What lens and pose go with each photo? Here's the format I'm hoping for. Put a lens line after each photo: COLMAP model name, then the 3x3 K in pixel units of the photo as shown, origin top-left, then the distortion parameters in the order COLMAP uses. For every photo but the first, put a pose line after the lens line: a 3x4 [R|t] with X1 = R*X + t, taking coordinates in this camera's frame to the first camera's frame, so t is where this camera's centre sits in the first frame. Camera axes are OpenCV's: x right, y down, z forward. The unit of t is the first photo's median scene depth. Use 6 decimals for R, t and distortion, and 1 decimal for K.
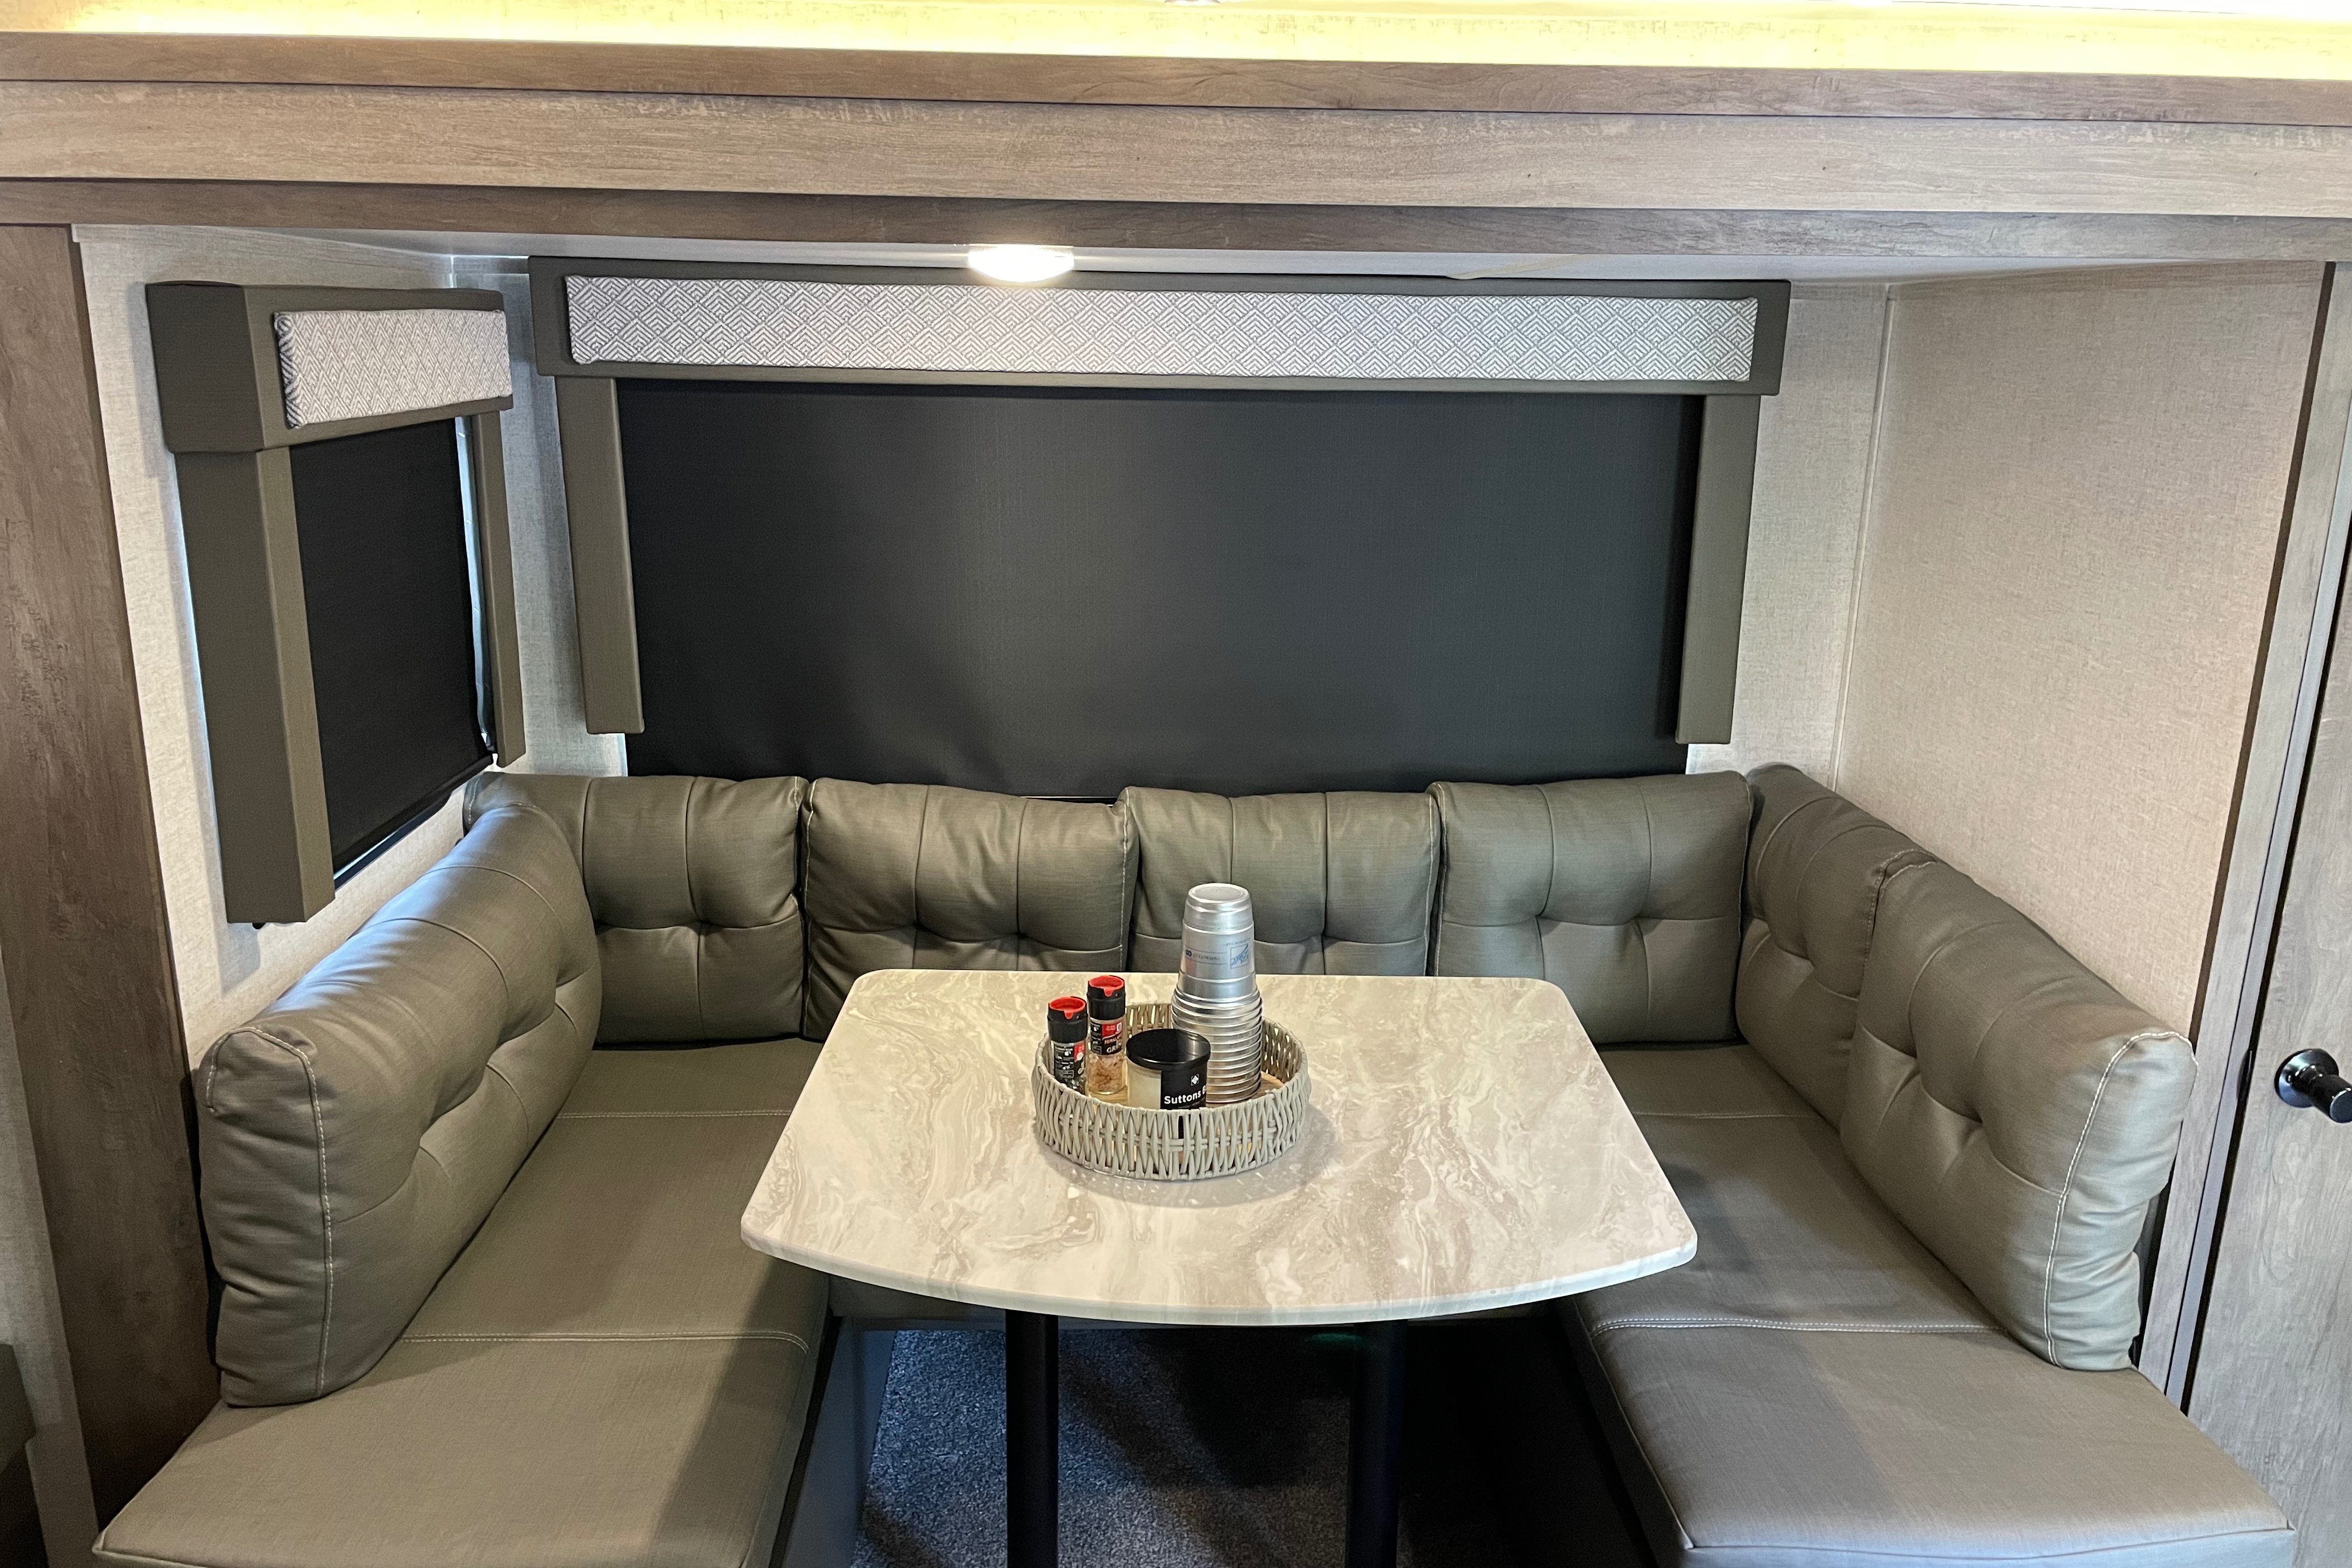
lens RADIAL K [[1773.1, 0, 1164.2], [0, 1773.1, 800.3], [0, 0, 1]] dist [0.048673, -0.051953]
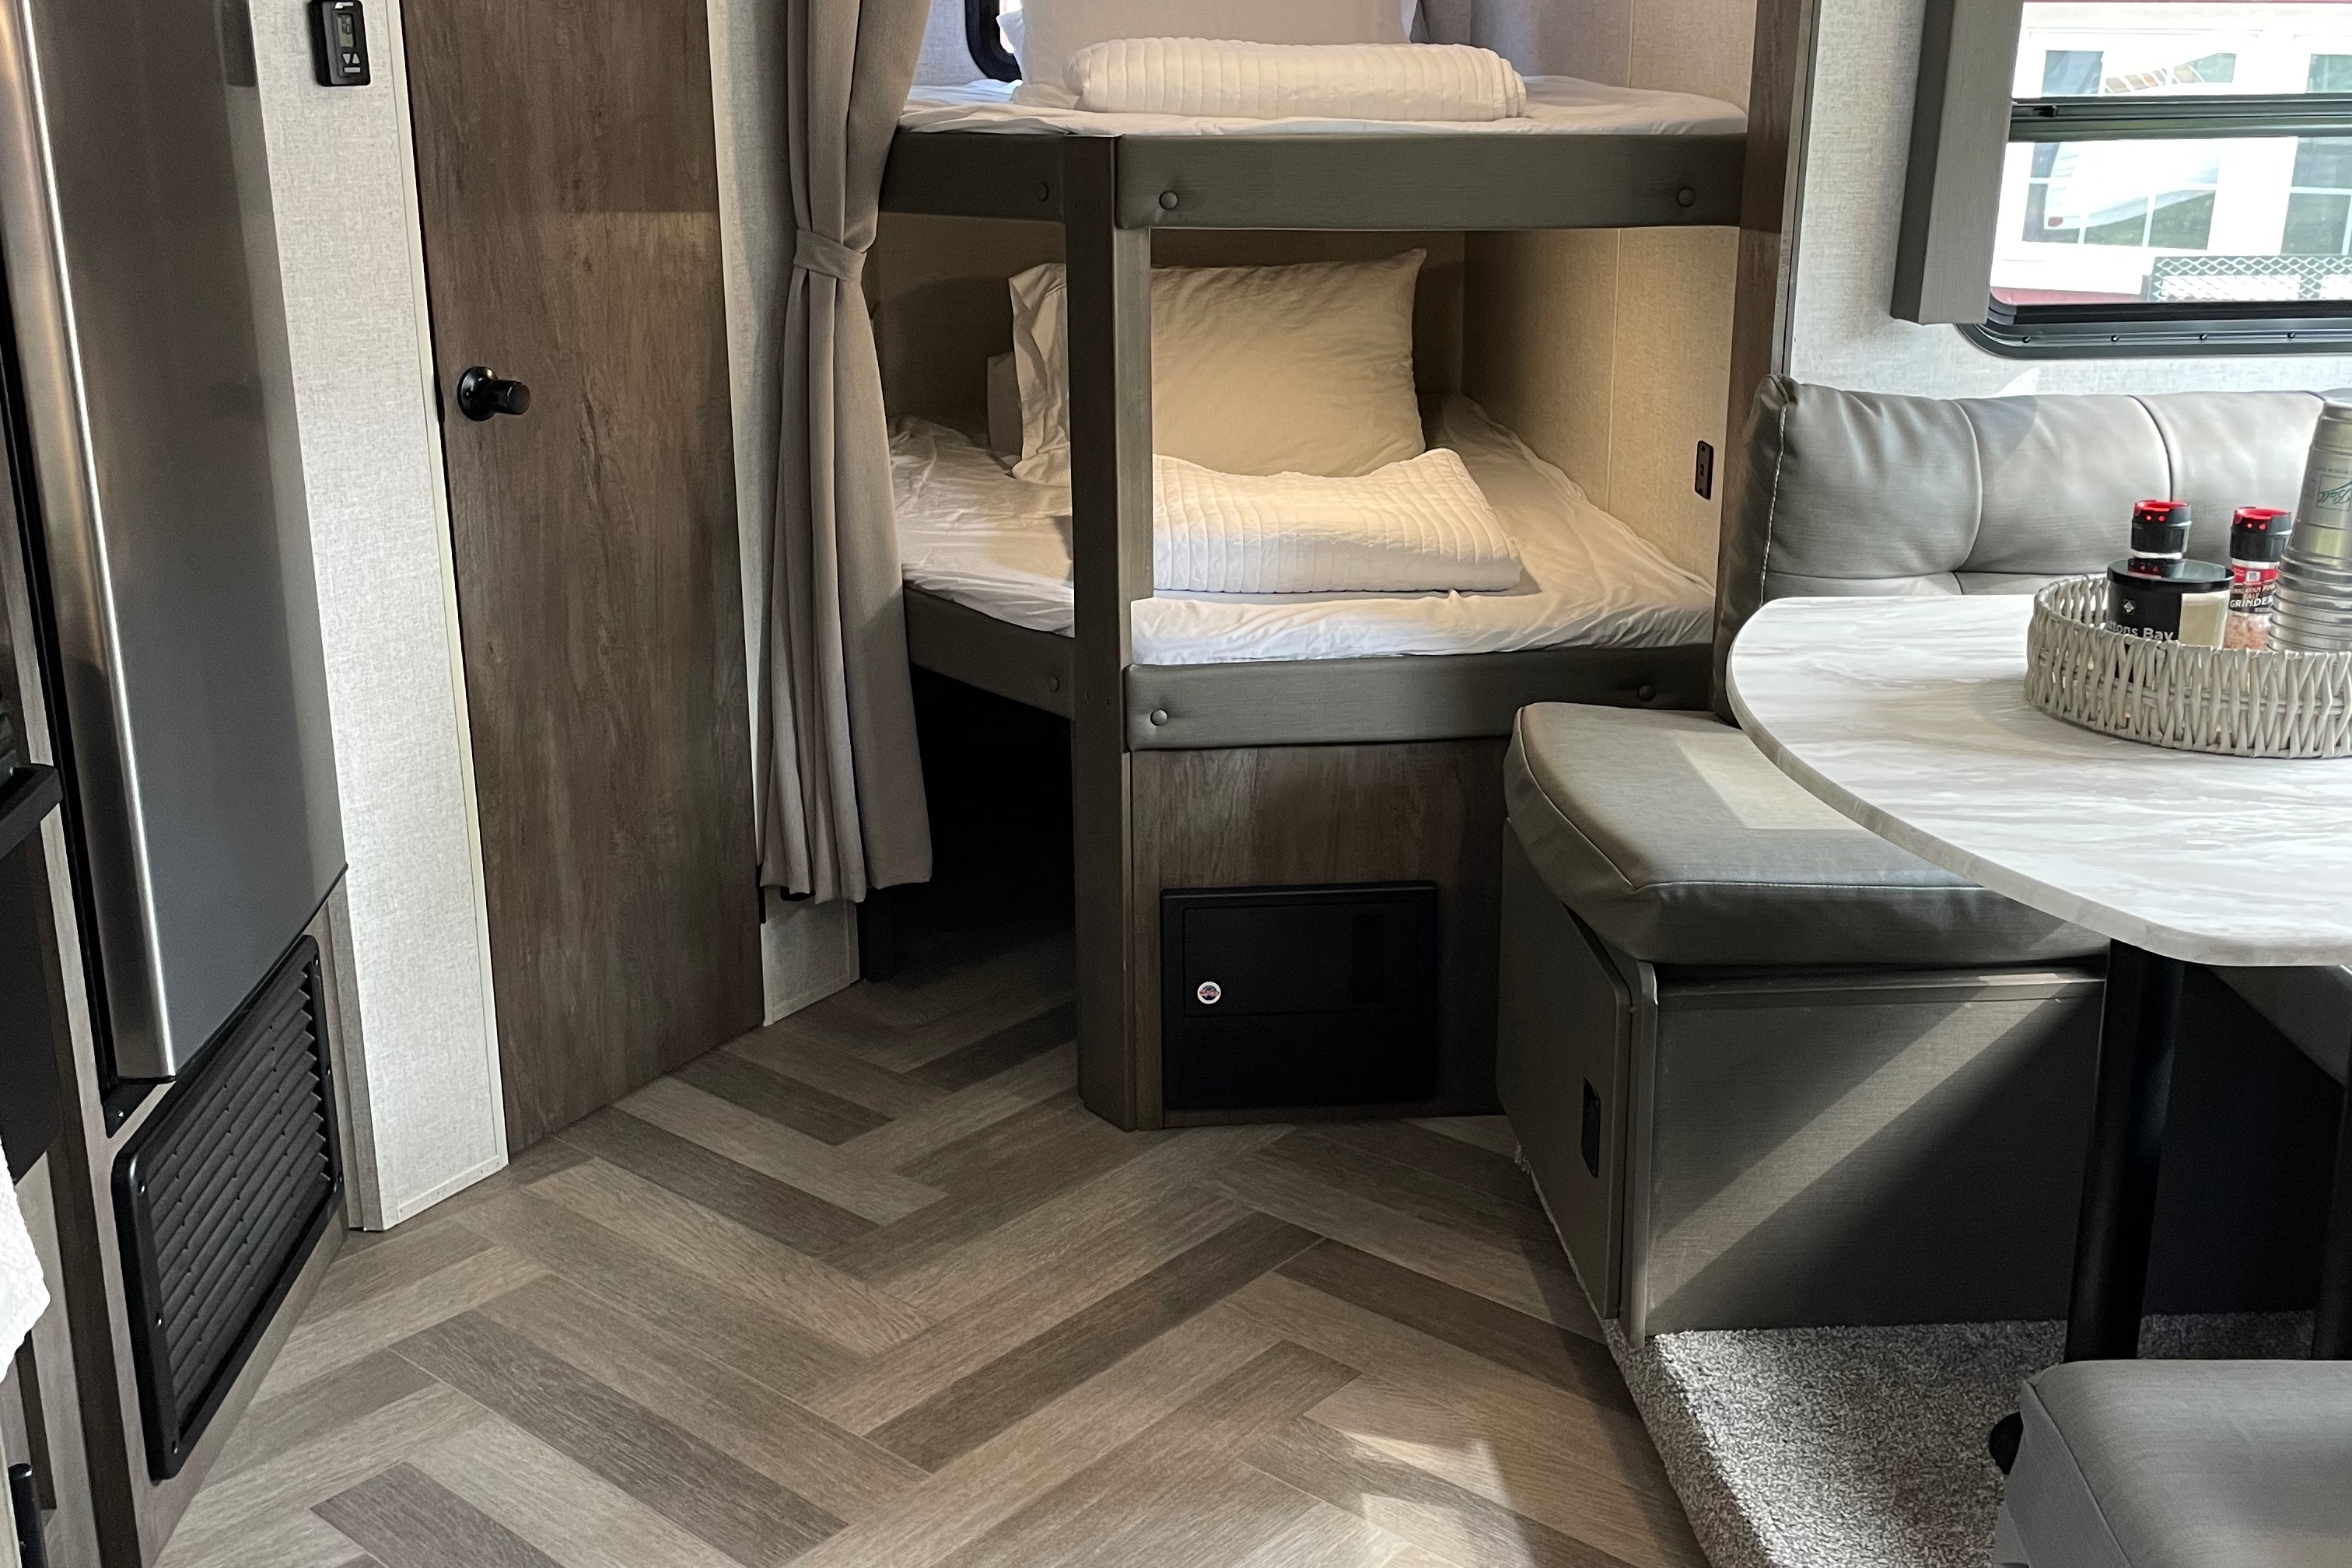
lens RADIAL K [[2338.2, 0, 1166.3], [0, 2338.2, 786.1], [0, 0, 1]] dist [0.052693, 0.000000]
pose [[0.001329, 0.274485, -0.961590, 0.936745], [-0.264284, 0.927498, 0.264388, 0.072551], [0.964444, 0.253782, 0.073775, 0.534772]]
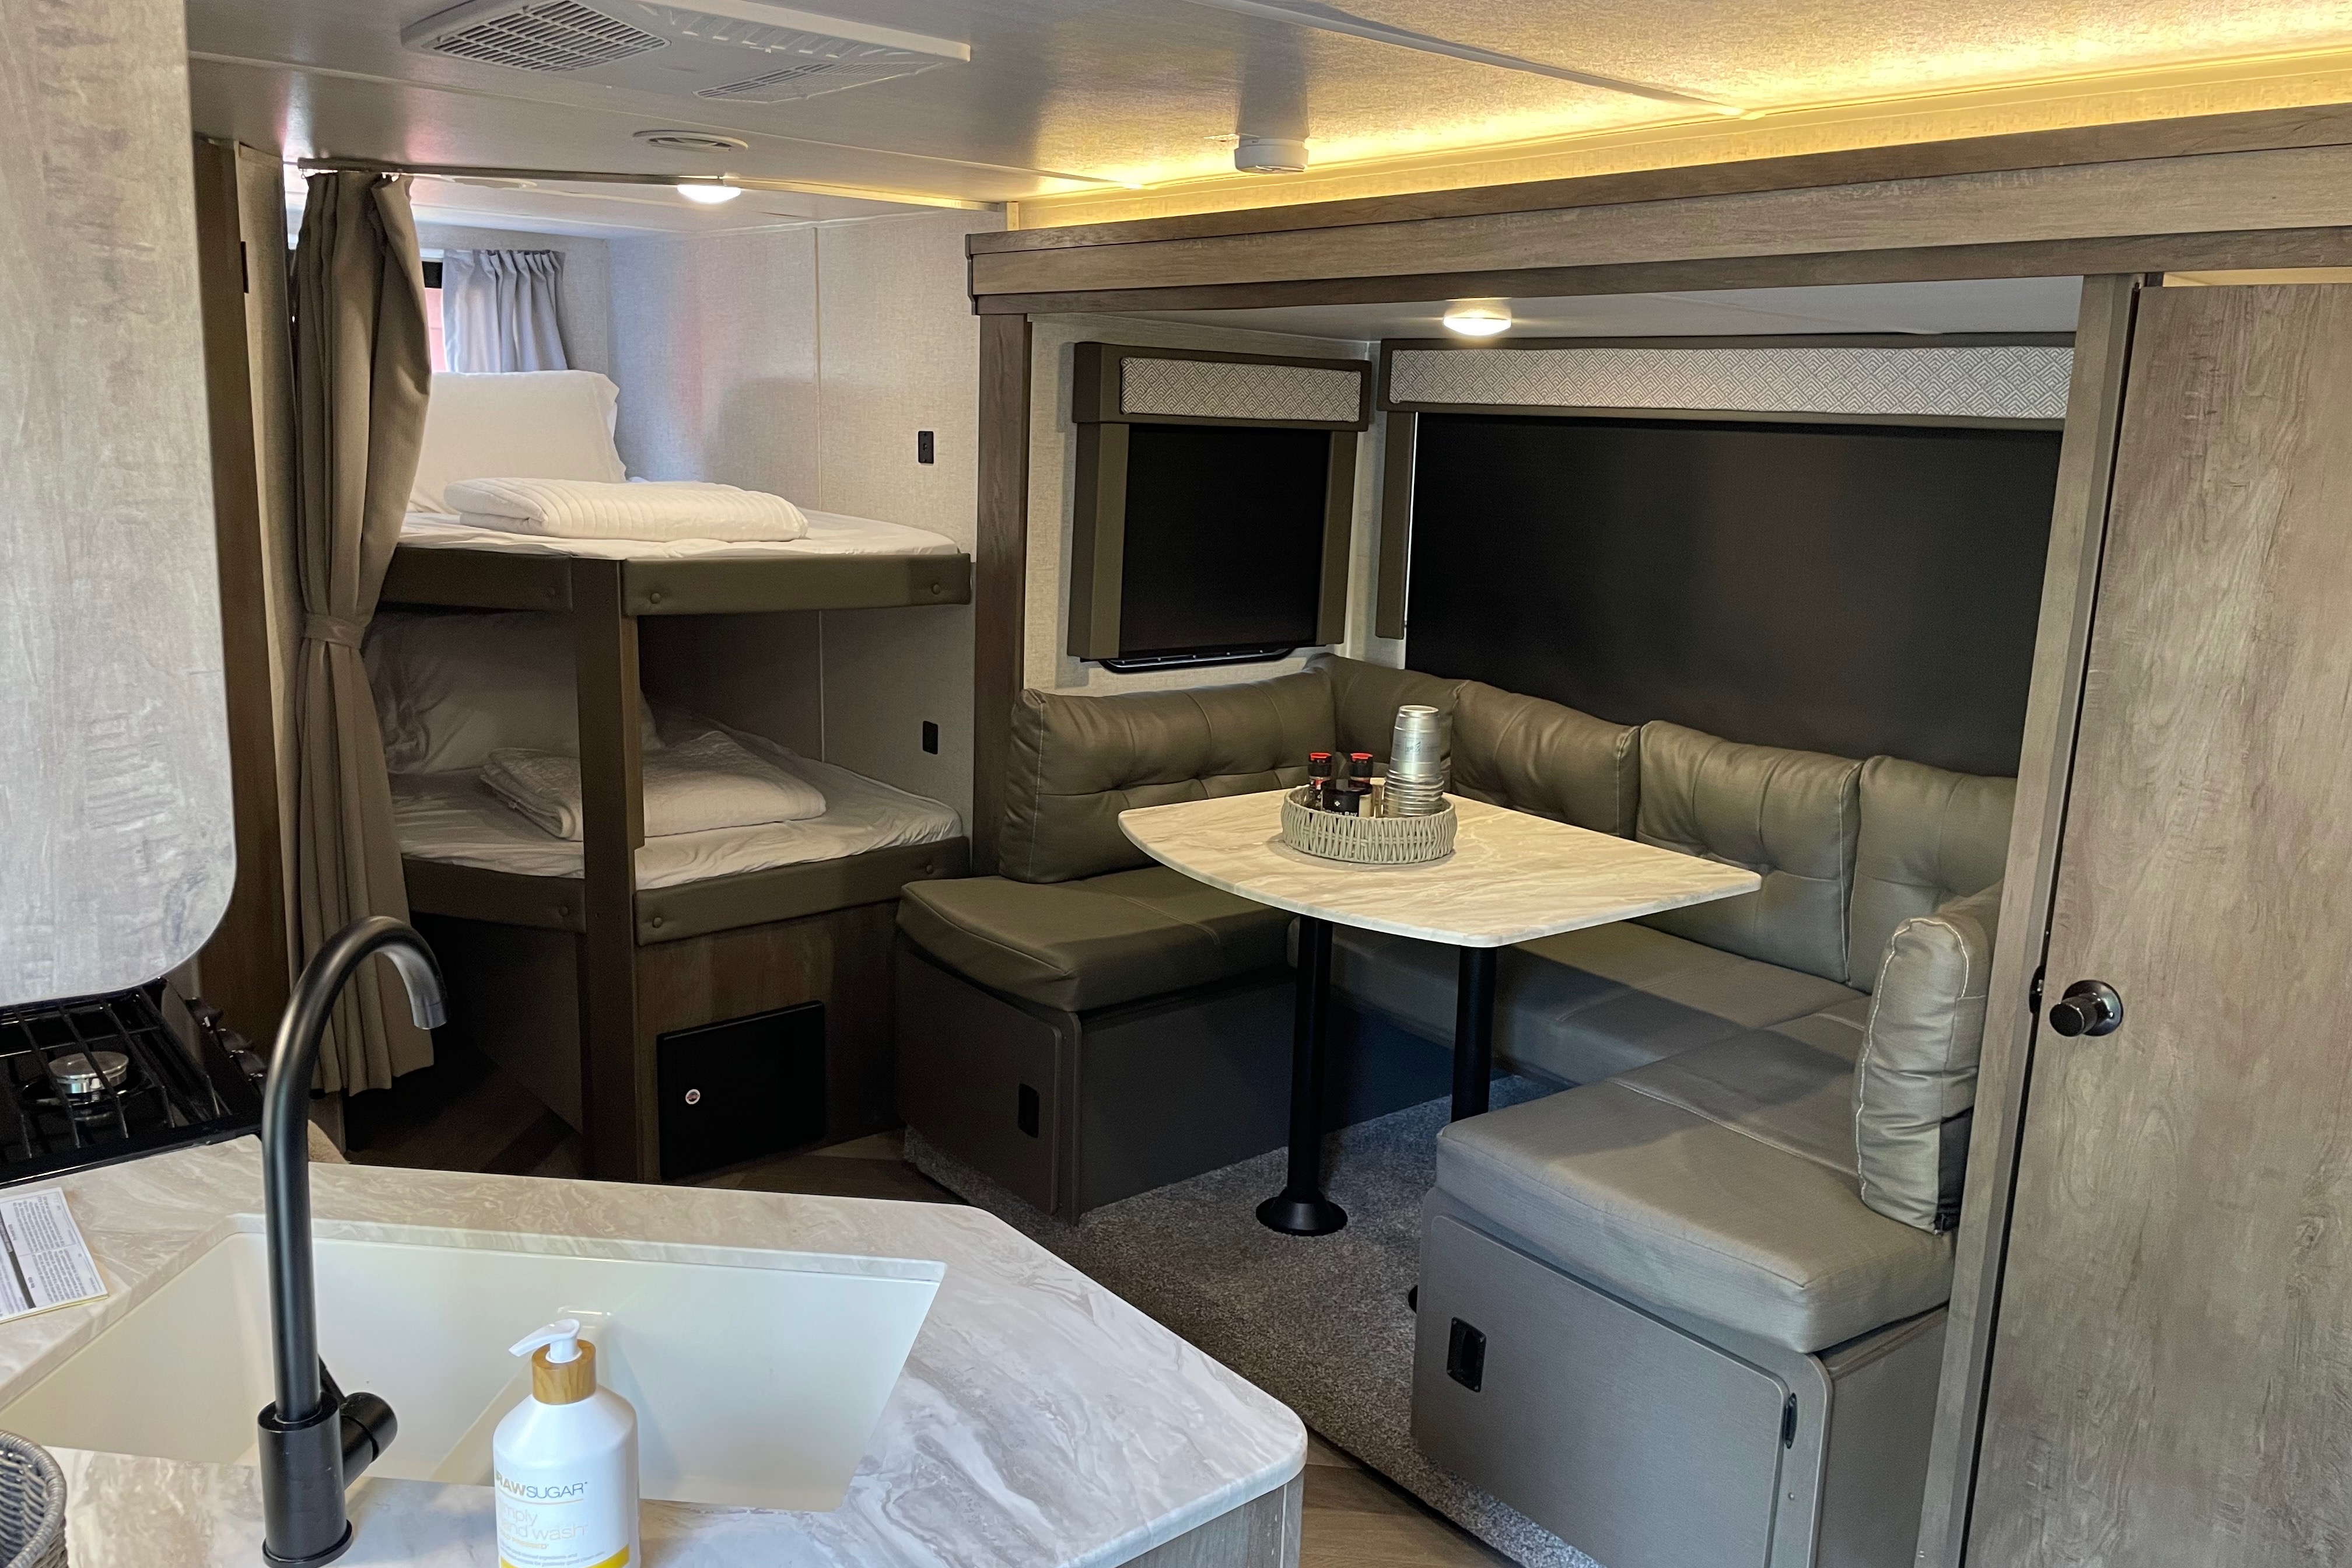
lens RADIAL K [[1773.1, 0, 1166.8], [0, 1773.1, 785.8], [0, 0, 1]] dist [0.048673, -0.051953]
pose [[0.597938, 0.170661, -0.783163, 1.155423], [-0.239620, 0.970448, 0.028524, 0.129707], [0.764887, 0.170606, 0.621161, -0.141024]]
